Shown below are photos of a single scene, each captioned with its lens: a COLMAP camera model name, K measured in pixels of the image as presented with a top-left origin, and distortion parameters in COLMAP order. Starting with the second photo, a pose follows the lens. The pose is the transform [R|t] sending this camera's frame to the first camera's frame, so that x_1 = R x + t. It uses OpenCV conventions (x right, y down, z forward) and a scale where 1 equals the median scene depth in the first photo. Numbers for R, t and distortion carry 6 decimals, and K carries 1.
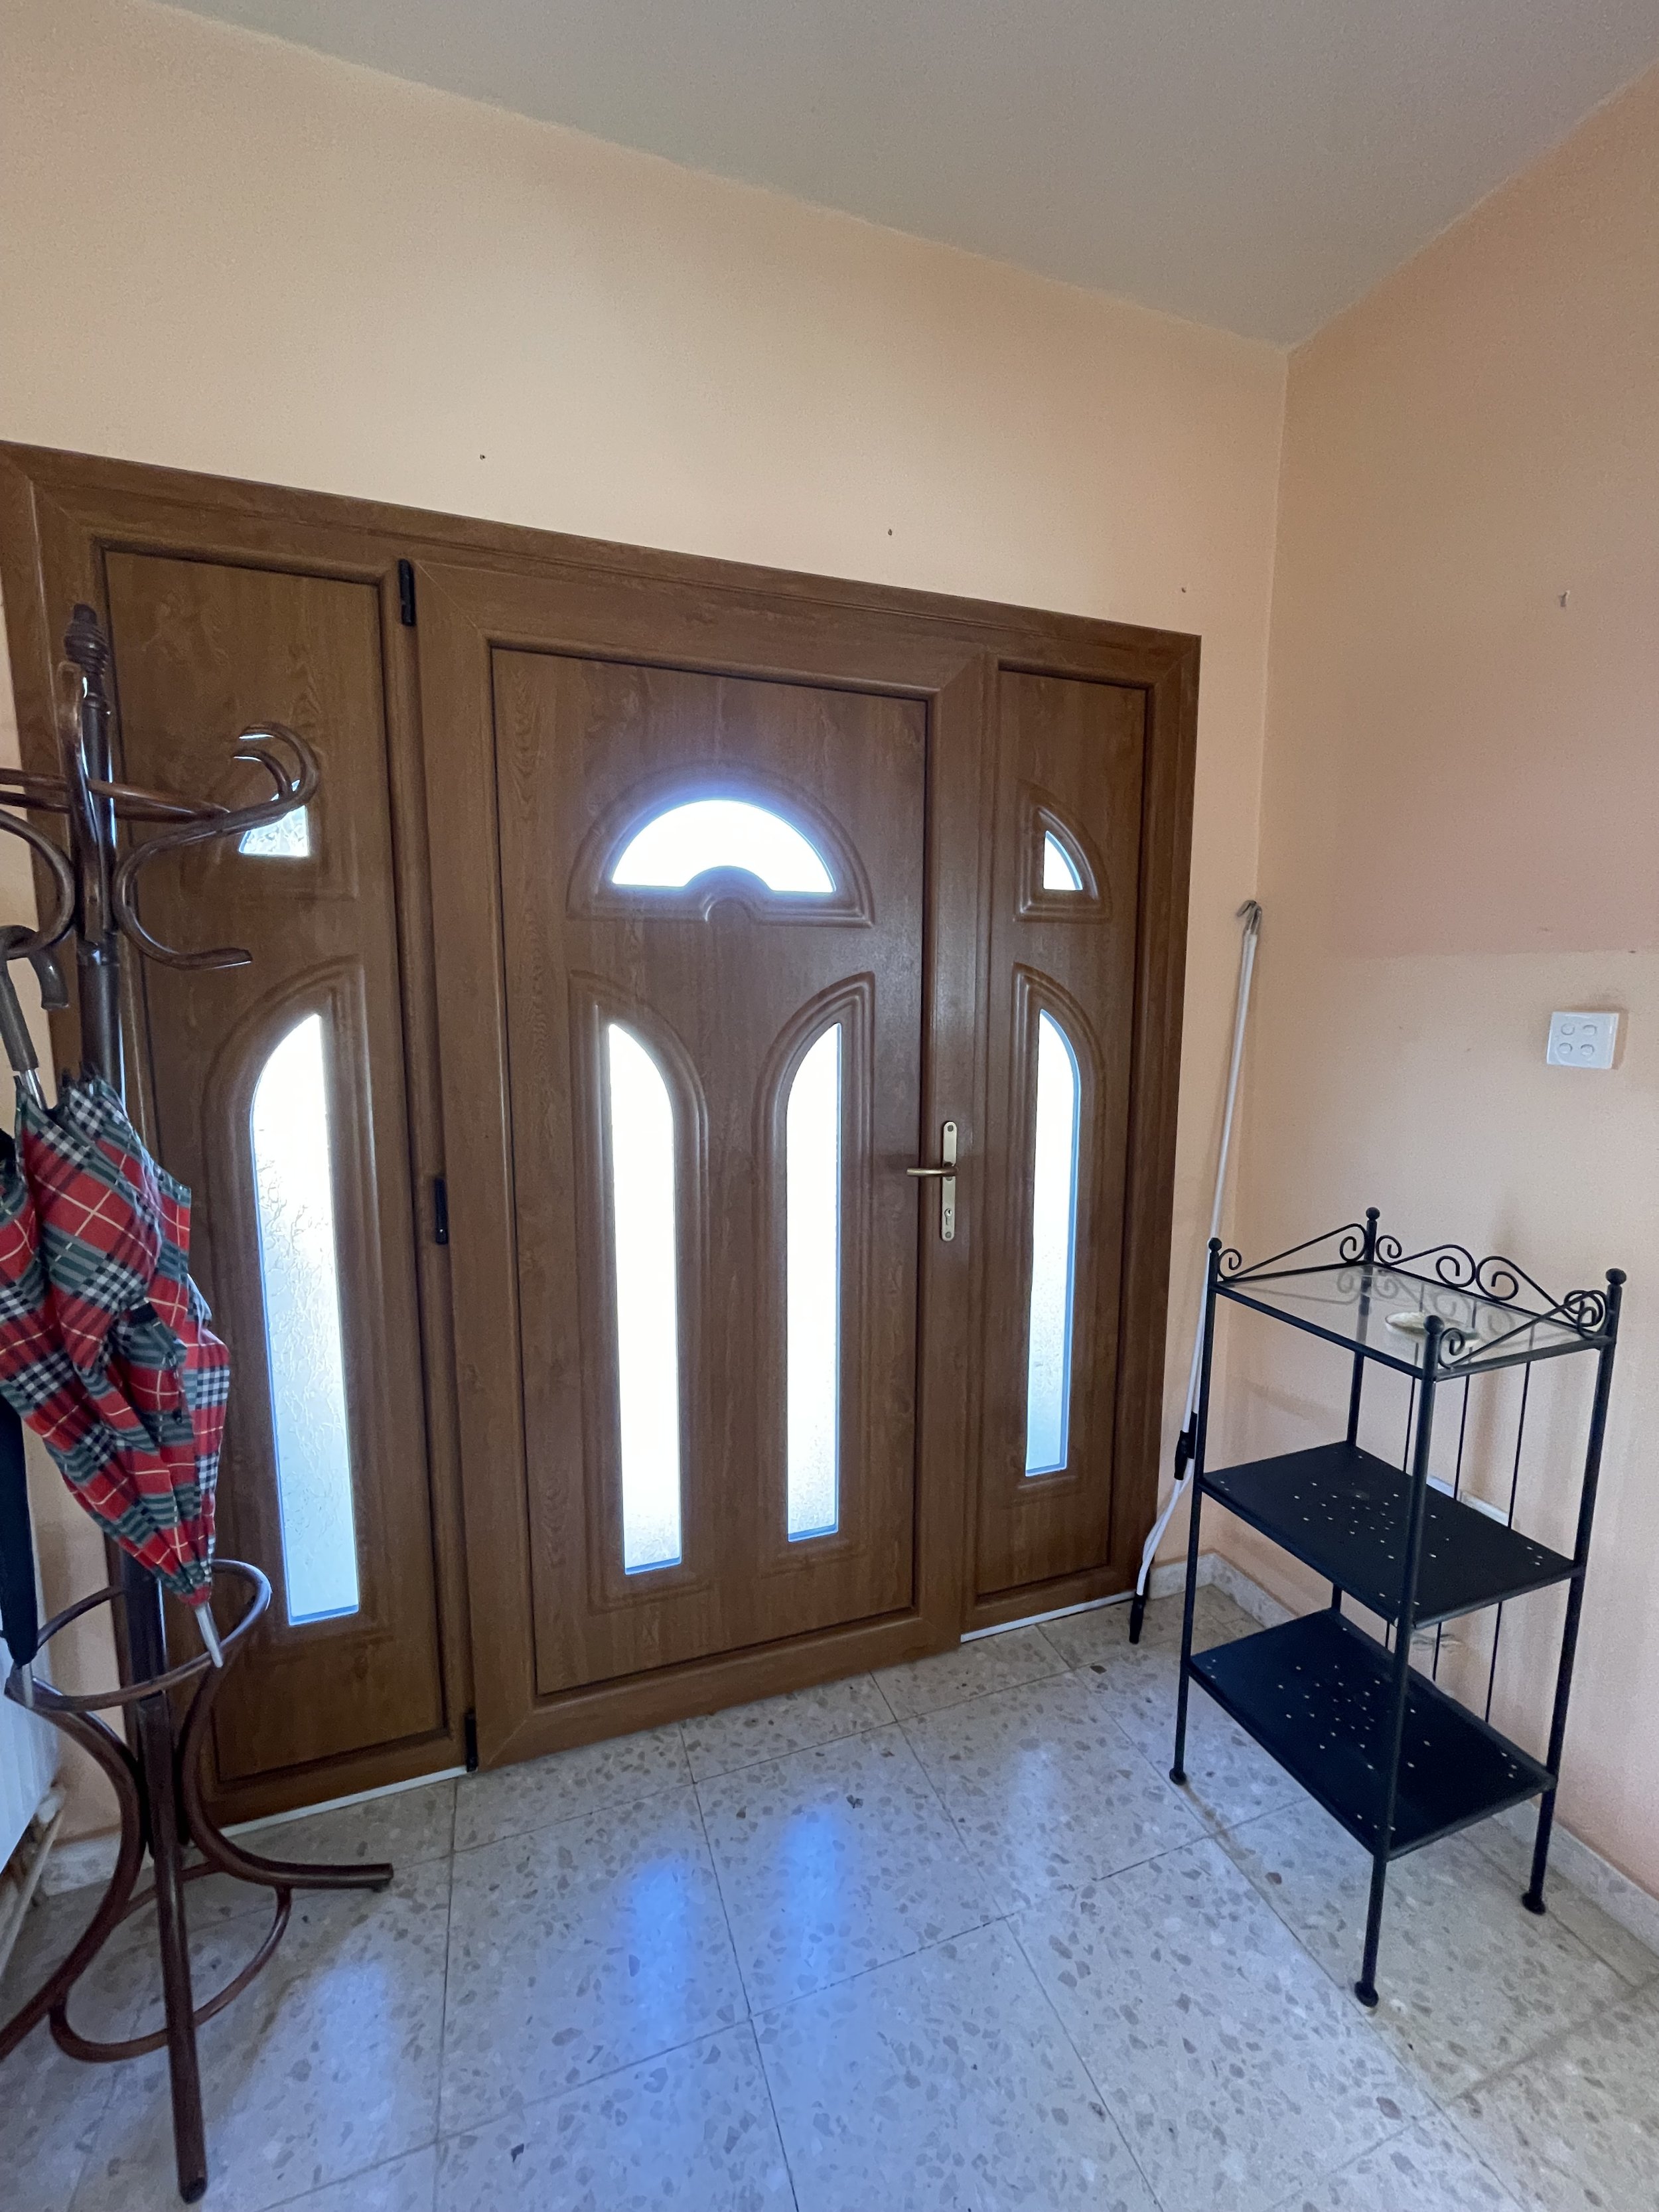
lens RADIAL K [[897.4, 0, 829.2], [0, 897.4, 1100.5], [0, 0, 1]] dist [-0.003464, 0.000140]
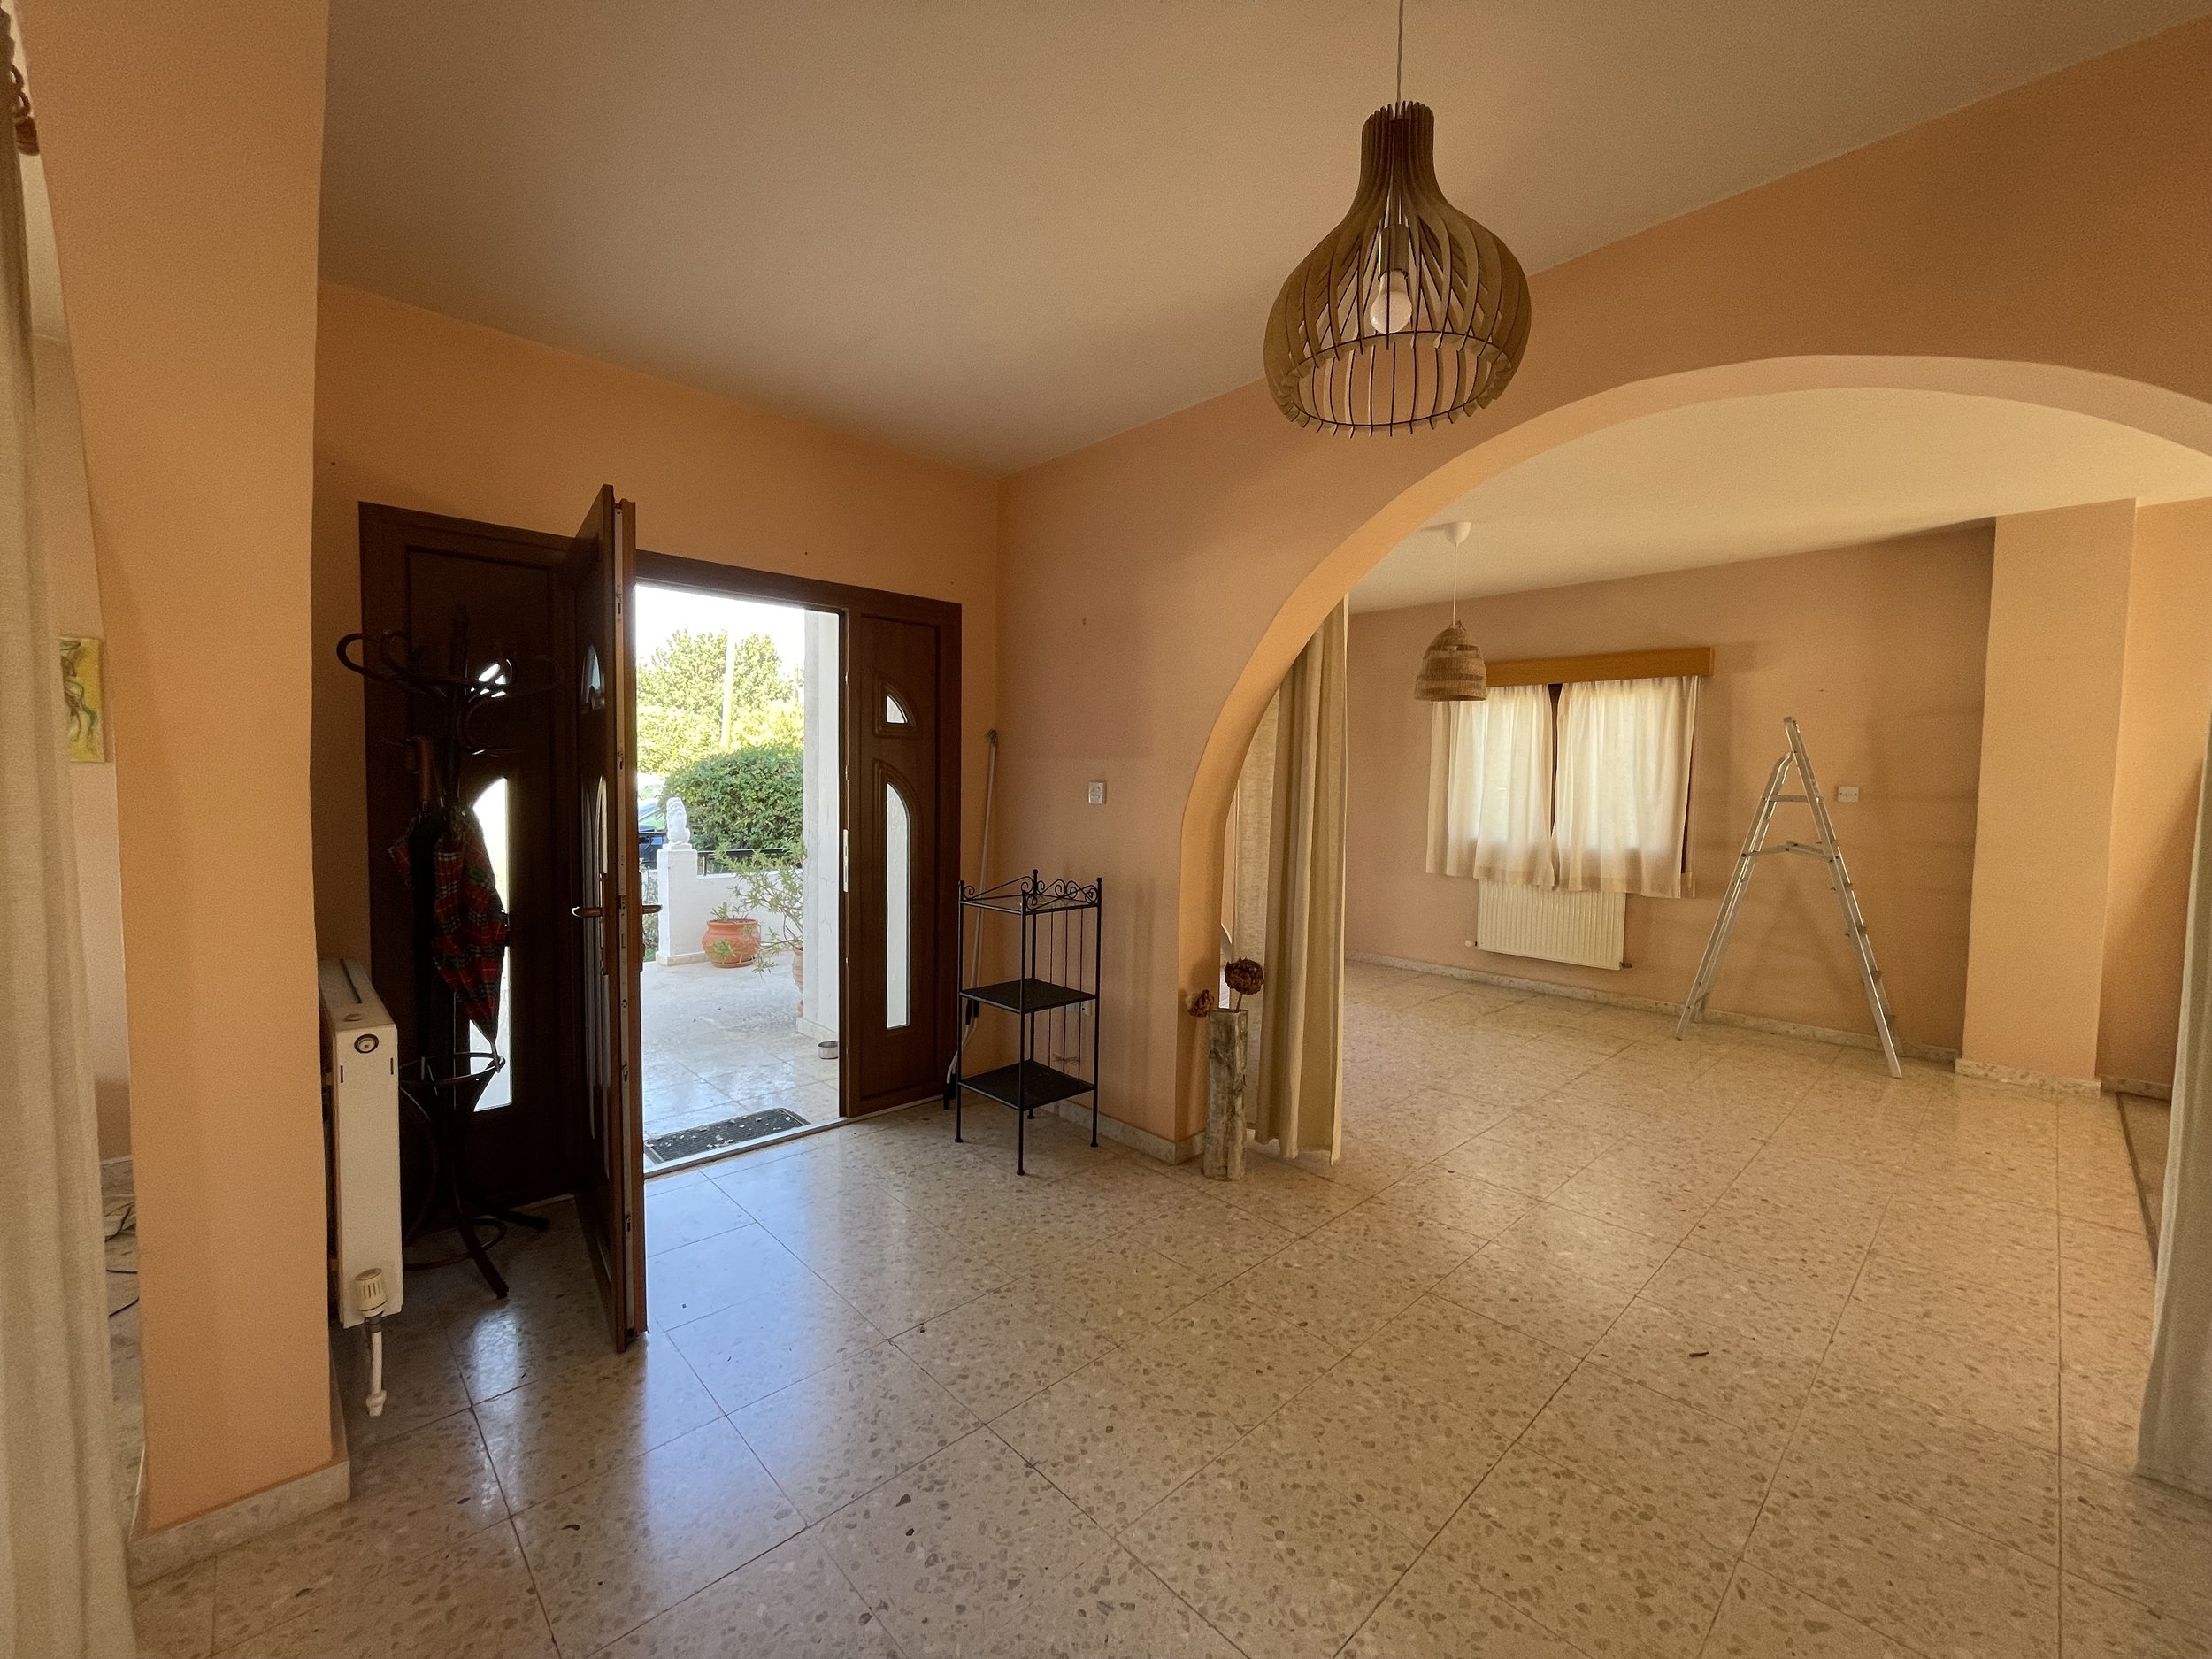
lens RADIAL K [[897.4, 0, 1101.2], [0, 897.4, 825.5], [0, 0, 1]] dist [-0.003464, 0.000140]
pose [[0.918204, -0.010599, 0.395967, -0.124013], [0.037755, 0.997432, -0.060852, 0.140439], [-0.394305, 0.070825, 0.916246, -1.045195]]
